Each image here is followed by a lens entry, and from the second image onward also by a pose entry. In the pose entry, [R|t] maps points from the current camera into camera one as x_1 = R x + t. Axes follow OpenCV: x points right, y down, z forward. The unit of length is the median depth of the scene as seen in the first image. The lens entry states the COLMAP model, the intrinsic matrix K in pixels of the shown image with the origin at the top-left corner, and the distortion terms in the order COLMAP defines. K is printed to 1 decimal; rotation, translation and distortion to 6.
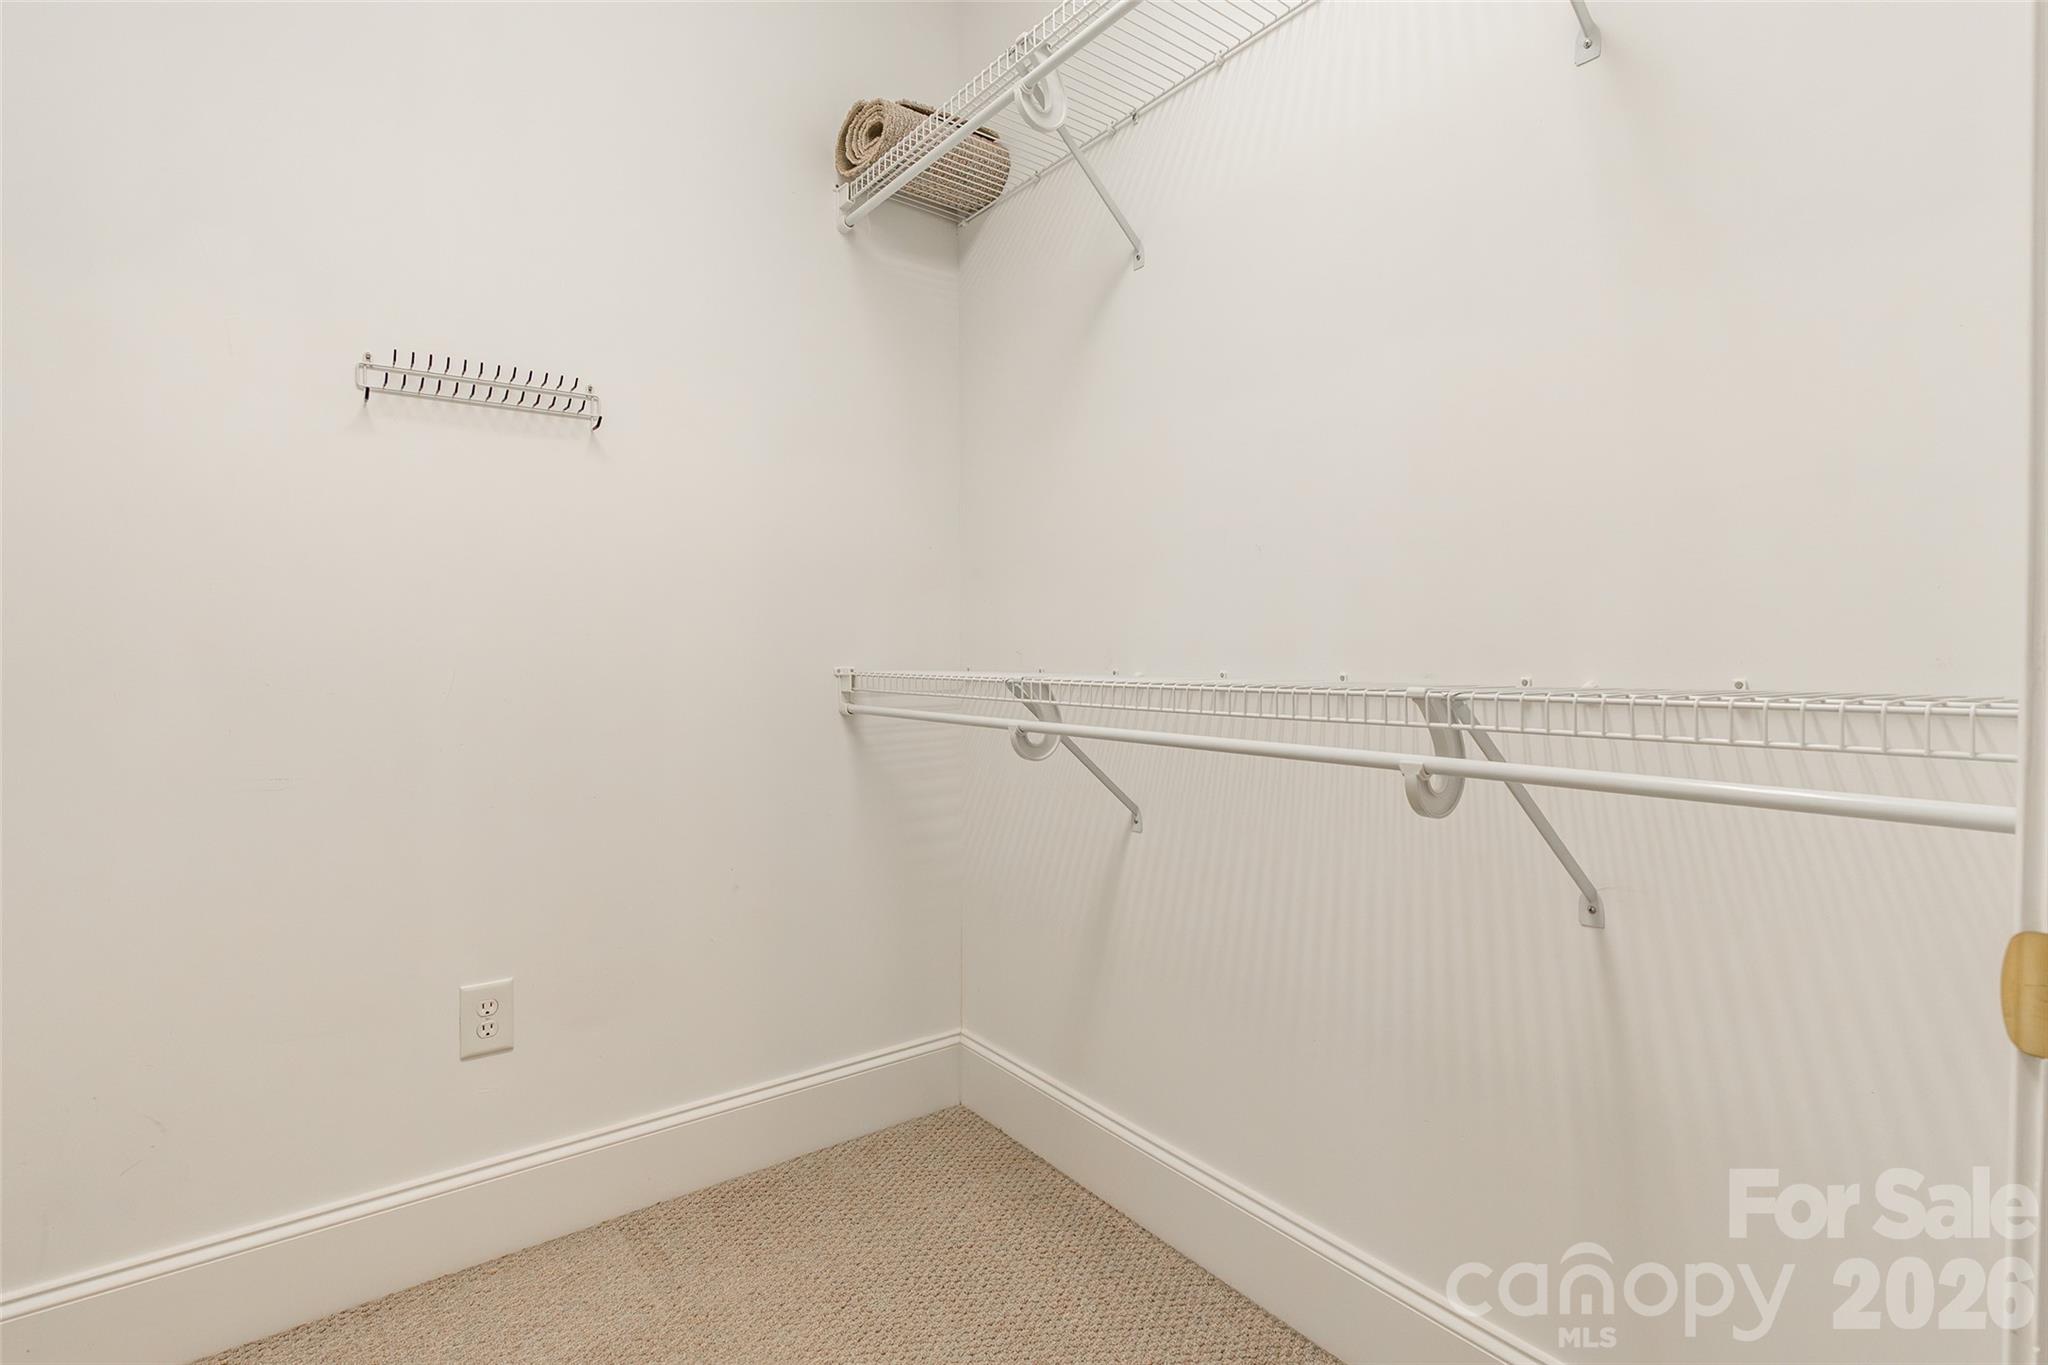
lens RADIAL K [[995.9, 0, 1024.0], [0, 995.9, 682.5], [0, 0, 1]] dist [0.001760, 0.000611]
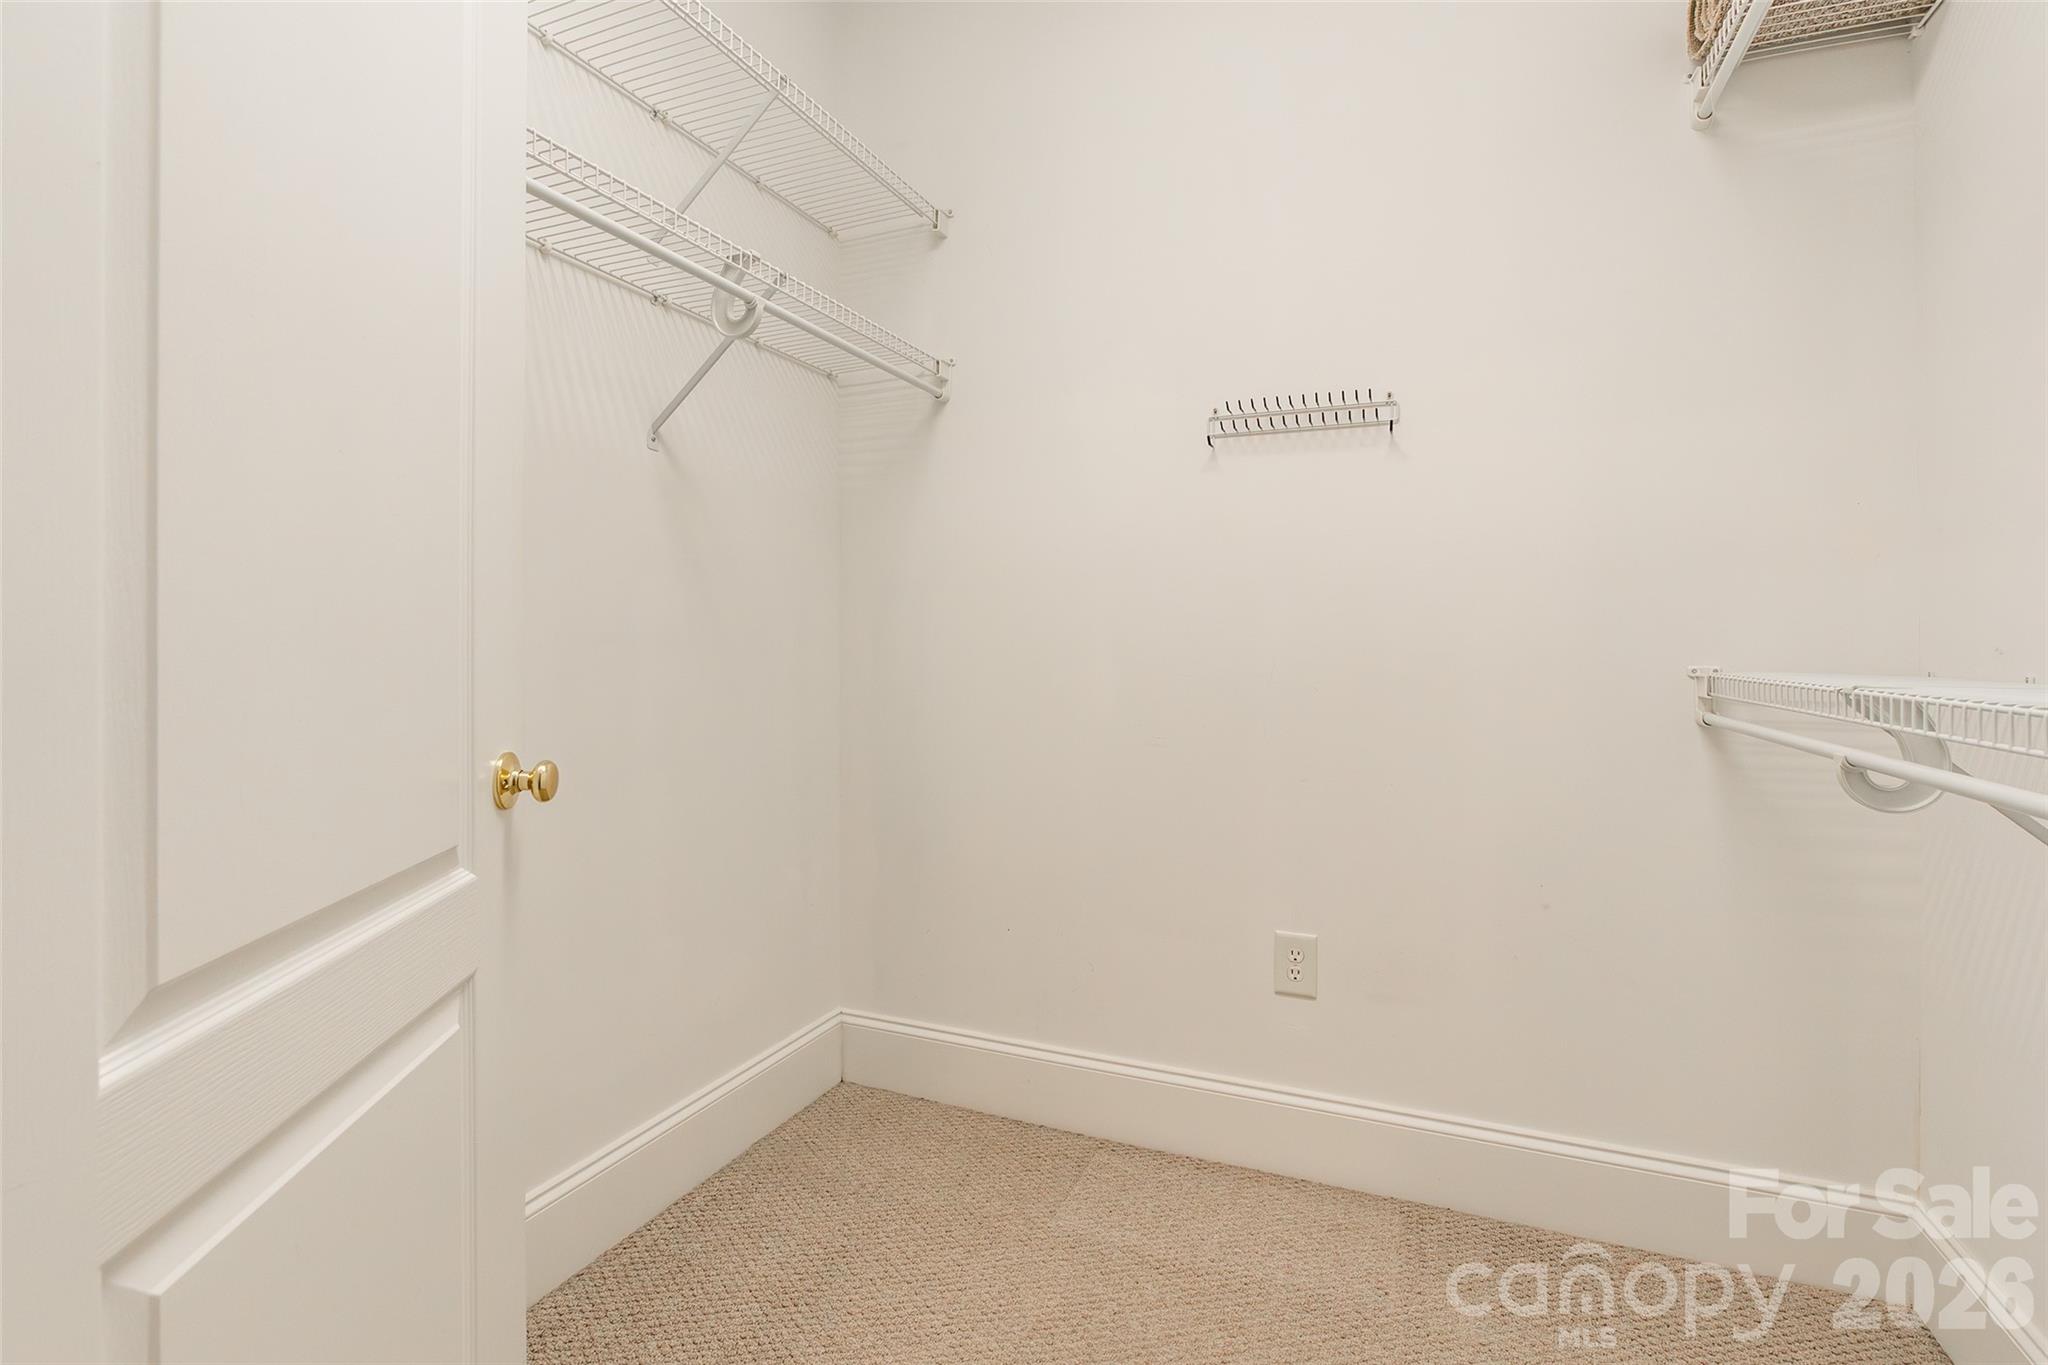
lens RADIAL K [[943.4, 0, 1029.5], [0, 943.4, 657.1], [0, 0, 1]] dist [-0.001217, -0.000440]
pose [[0.510857, 0.017237, -0.859493, 0.231661], [-0.033041, 0.999454, 0.000405, -0.006589], [0.859030, 0.028192, 0.511148, 0.173313]]
